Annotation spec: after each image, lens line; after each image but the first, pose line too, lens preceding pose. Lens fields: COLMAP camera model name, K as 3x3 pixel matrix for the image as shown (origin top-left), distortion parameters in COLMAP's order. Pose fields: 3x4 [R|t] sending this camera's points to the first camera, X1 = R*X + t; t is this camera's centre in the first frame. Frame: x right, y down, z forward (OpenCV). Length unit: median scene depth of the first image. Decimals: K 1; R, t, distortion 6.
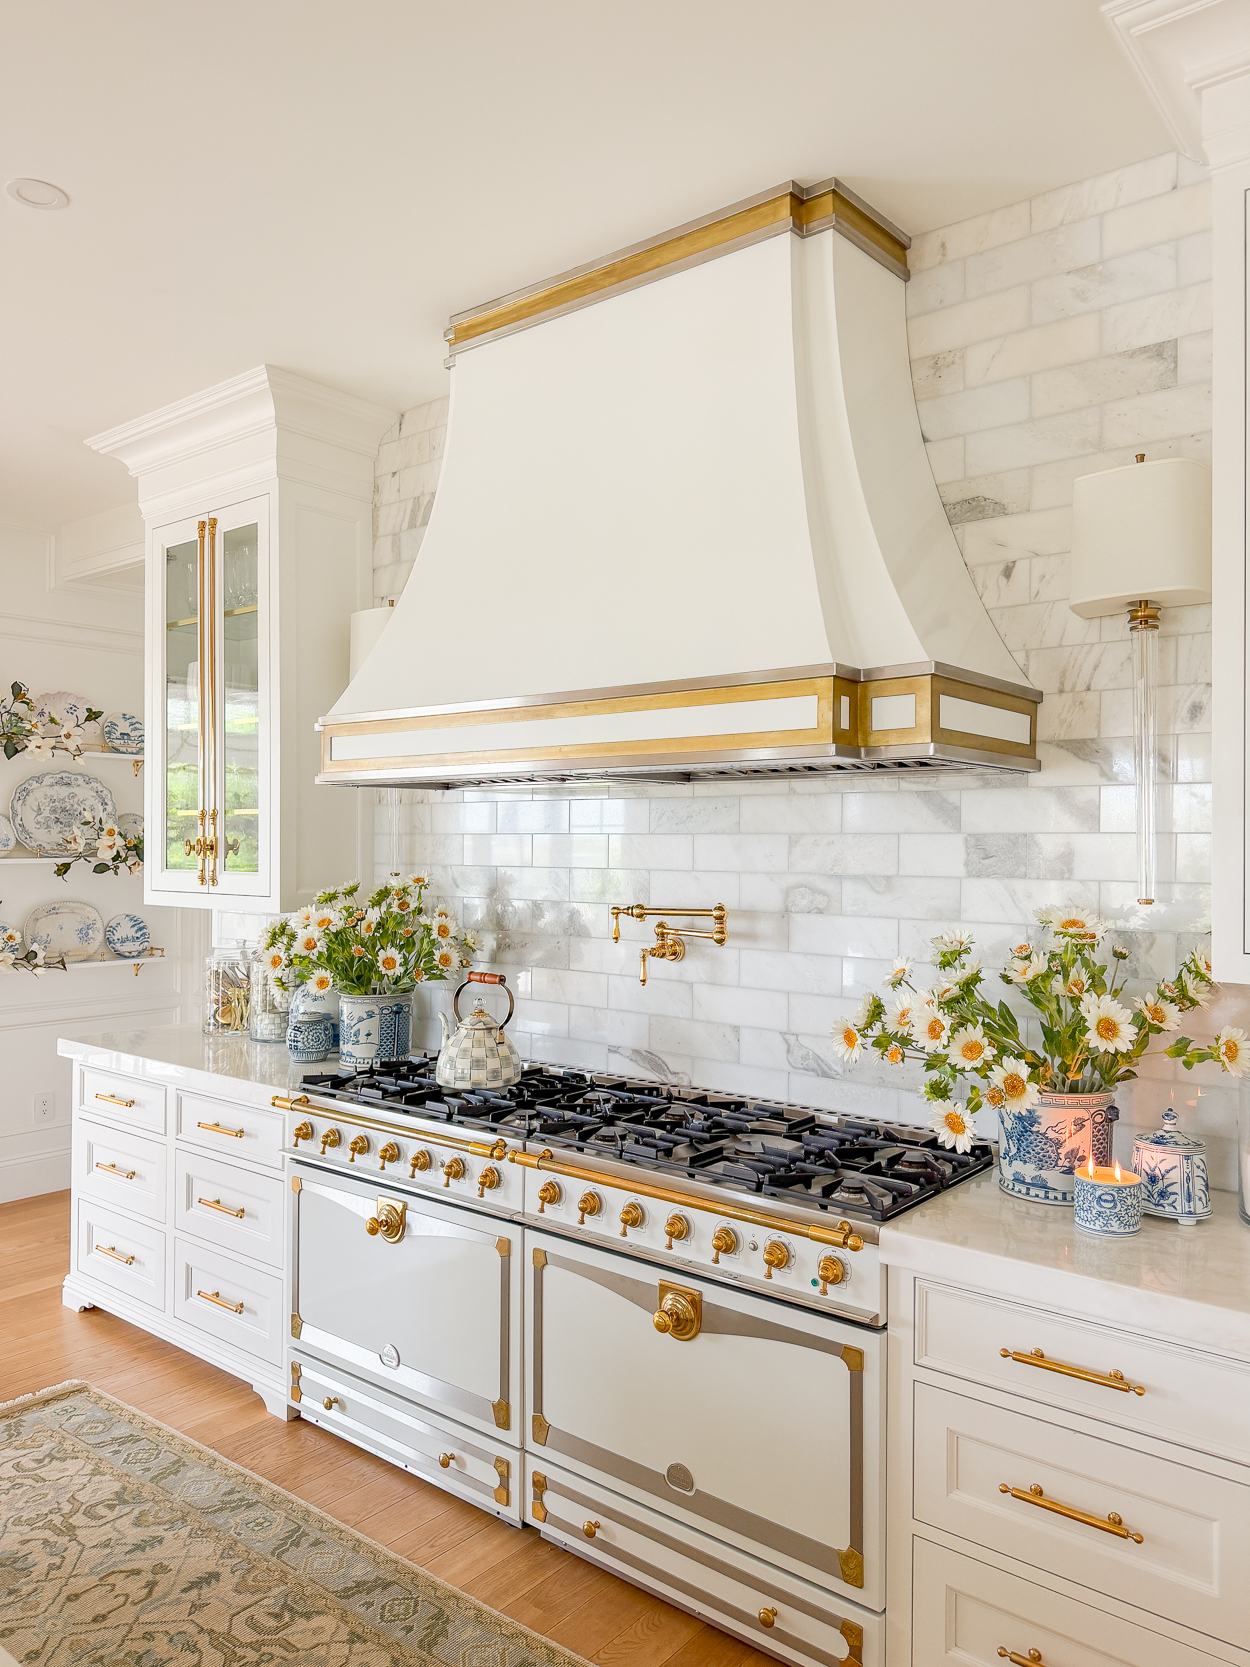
lens RADIAL K [[1175.3, 0, 628.5], [0, 1175.3, 836.4], [0, 0, 1]] dist [0.064131, -0.076604]
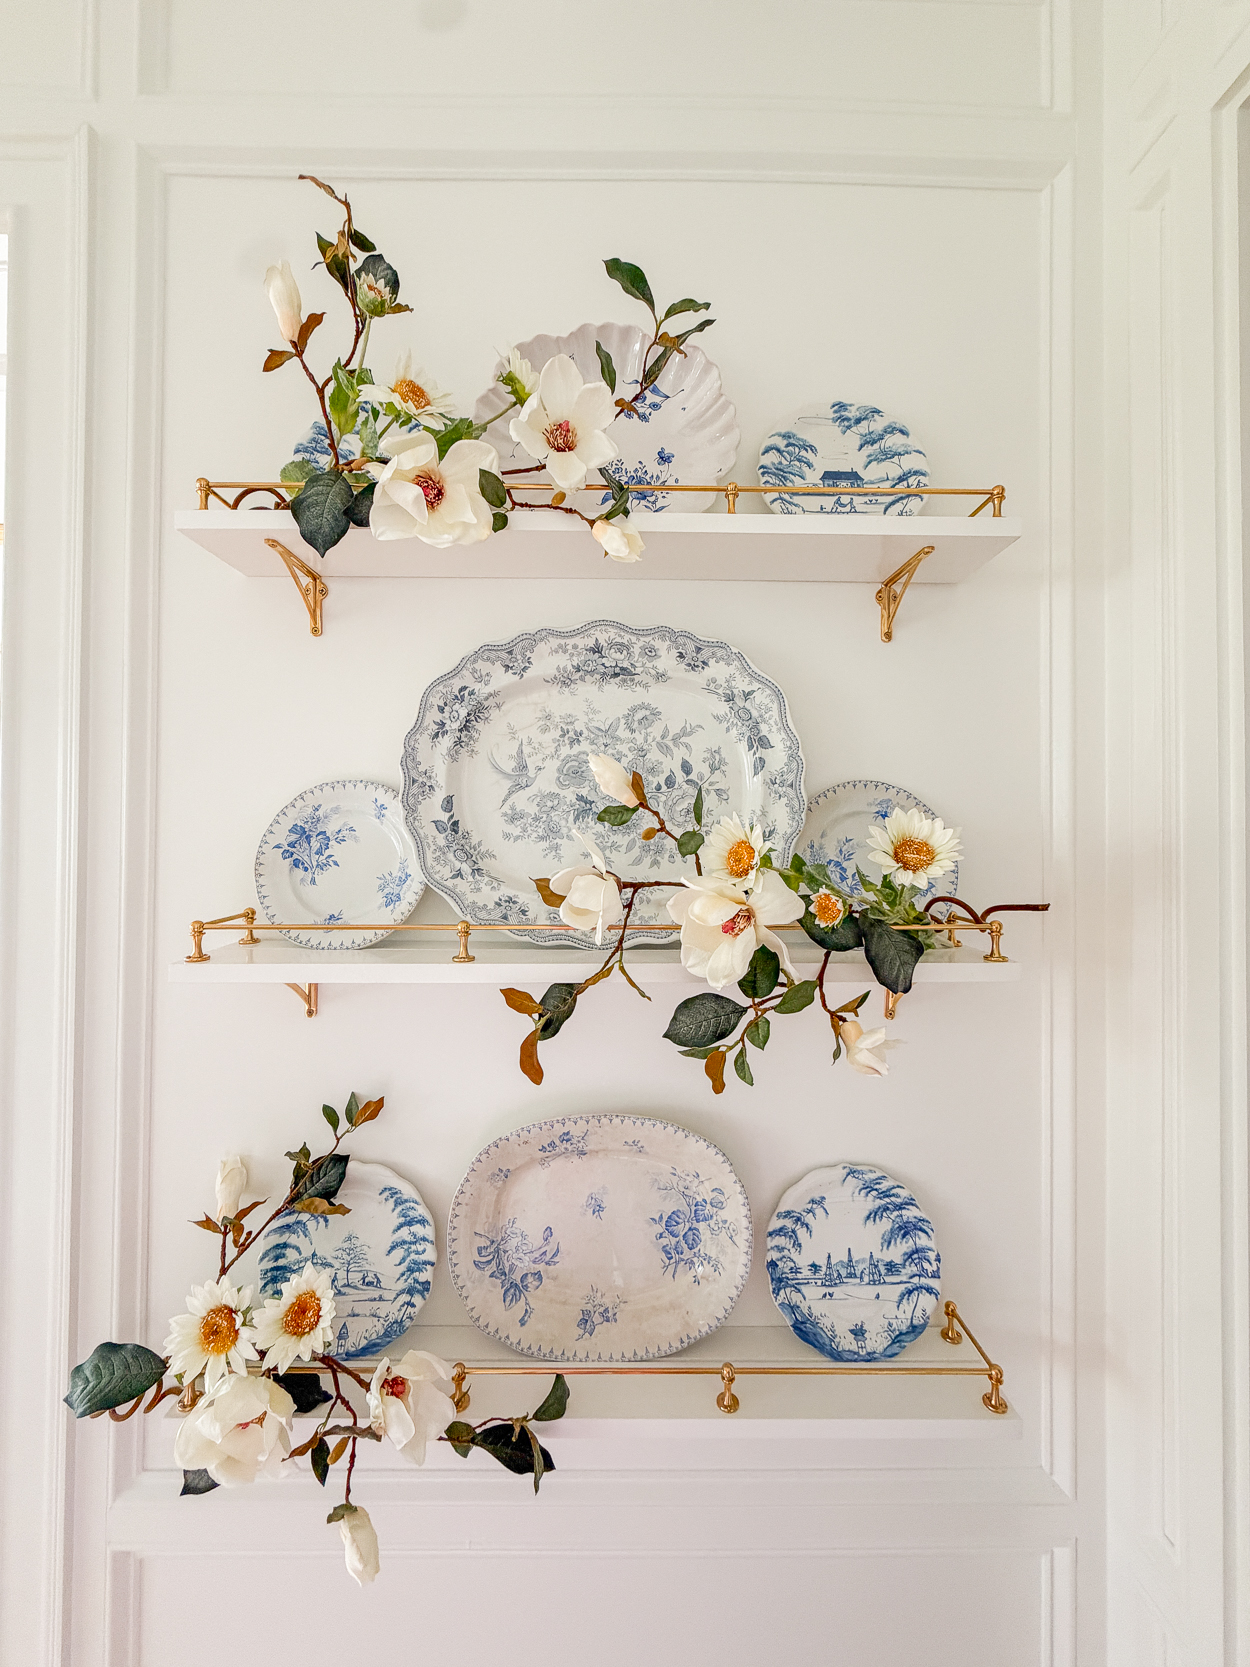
lens RADIAL K [[666.3, 0, 617.8], [0, 666.3, 827.1], [0, 0, 1]] dist [-0.002726, -0.000364]
pose [[0.626853, -0.007267, -0.779104, -0.726621], [-0.001131, 0.999947, -0.010237, -0.015264], [0.779137, 0.007298, 0.626811, 1.851058]]
